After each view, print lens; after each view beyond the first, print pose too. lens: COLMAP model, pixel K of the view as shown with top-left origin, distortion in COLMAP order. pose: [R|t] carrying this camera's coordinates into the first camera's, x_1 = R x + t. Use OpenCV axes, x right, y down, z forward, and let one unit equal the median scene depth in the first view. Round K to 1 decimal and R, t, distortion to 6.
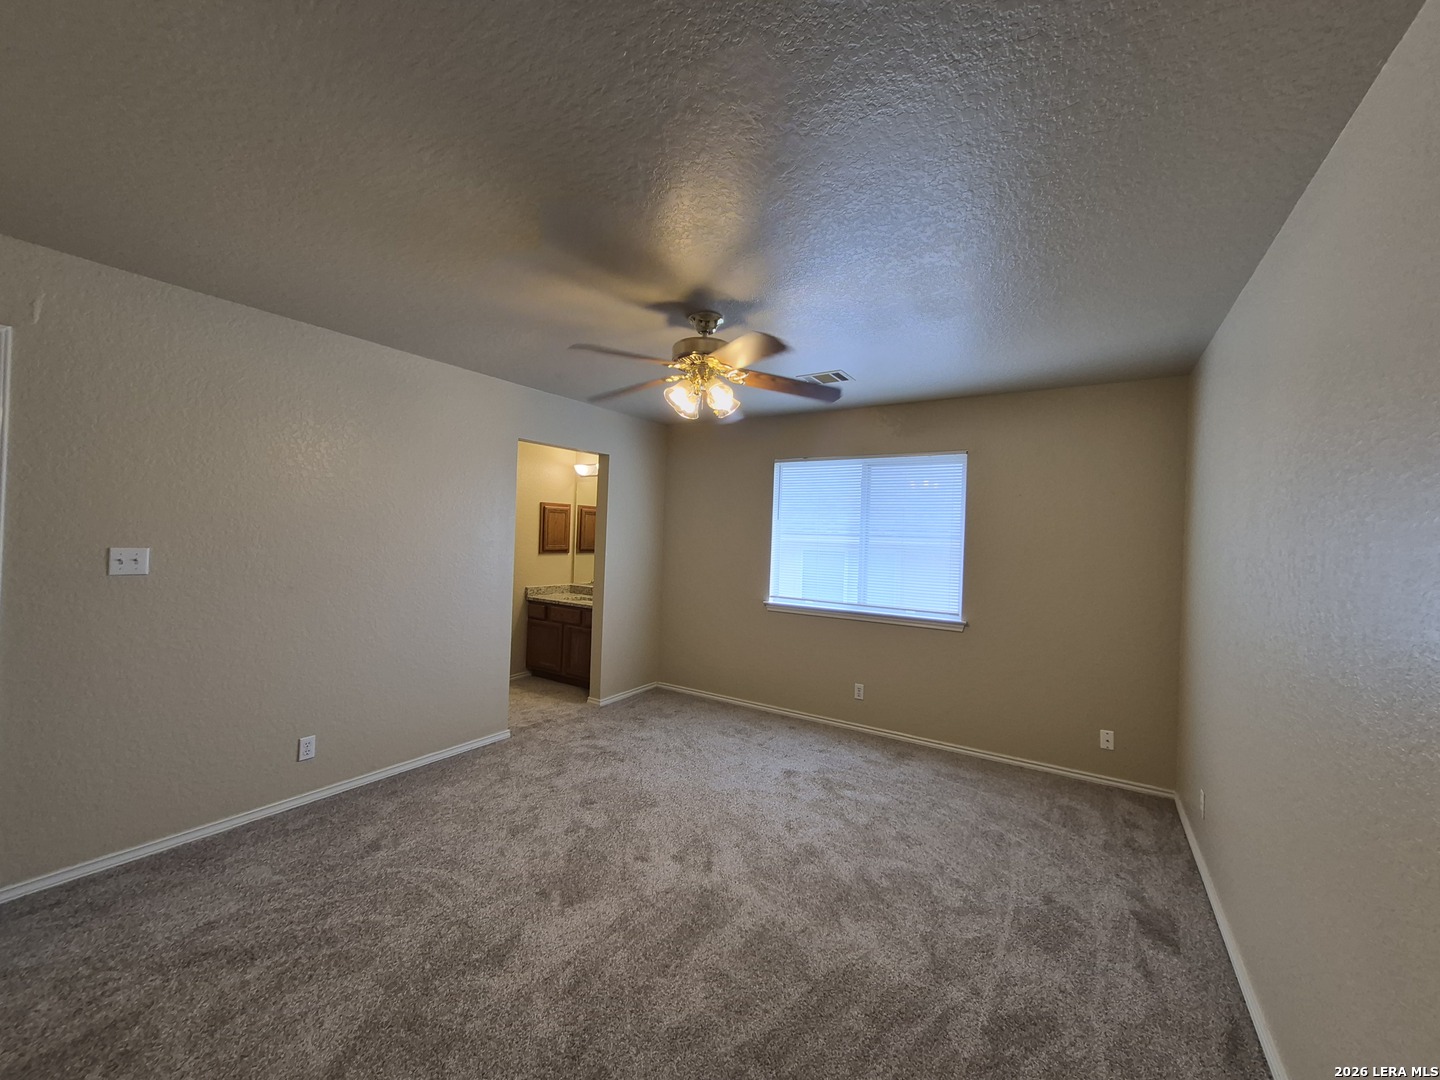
lens RADIAL K [[568.3, 0, 724.9], [0, 568.3, 537.1], [0, 0, 1]] dist [-0.028605, -0.000864]
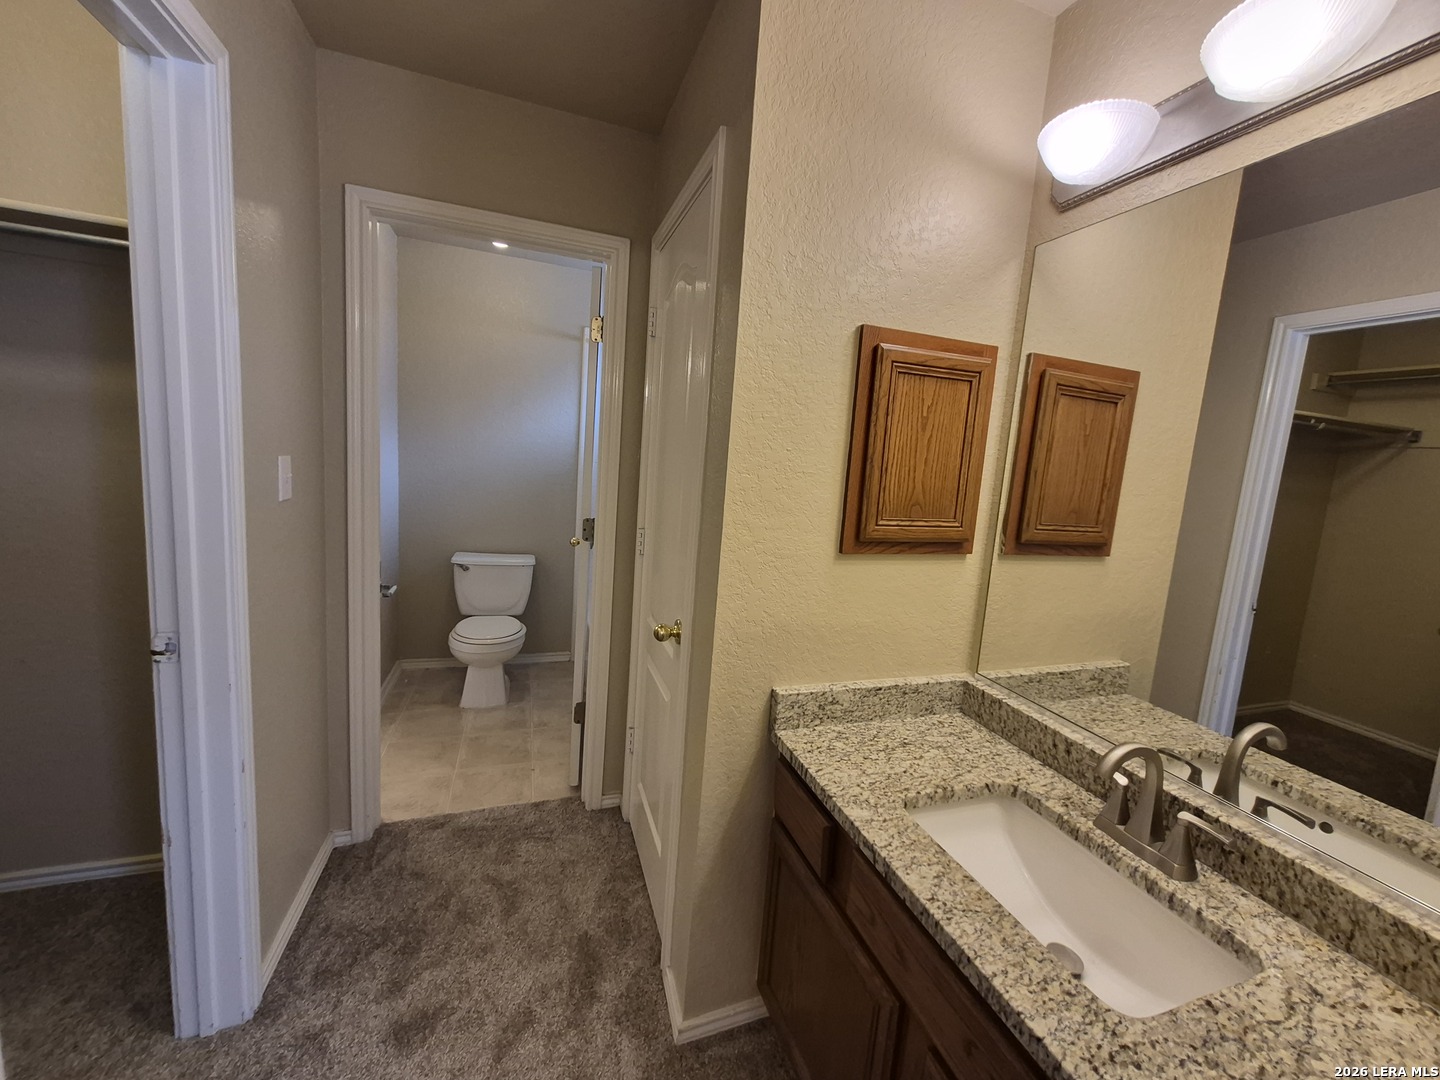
lens RADIAL K [[568.3, 0, 726.2], [0, 568.3, 536.0], [0, 0, 1]] dist [-0.028605, -0.000864]
pose [[0.788901, 0.114326, -0.603792, -0.218209], [-0.038105, 0.989752, 0.137620, -0.008501], [0.613338, -0.085561, 0.785172, 0.768341]]
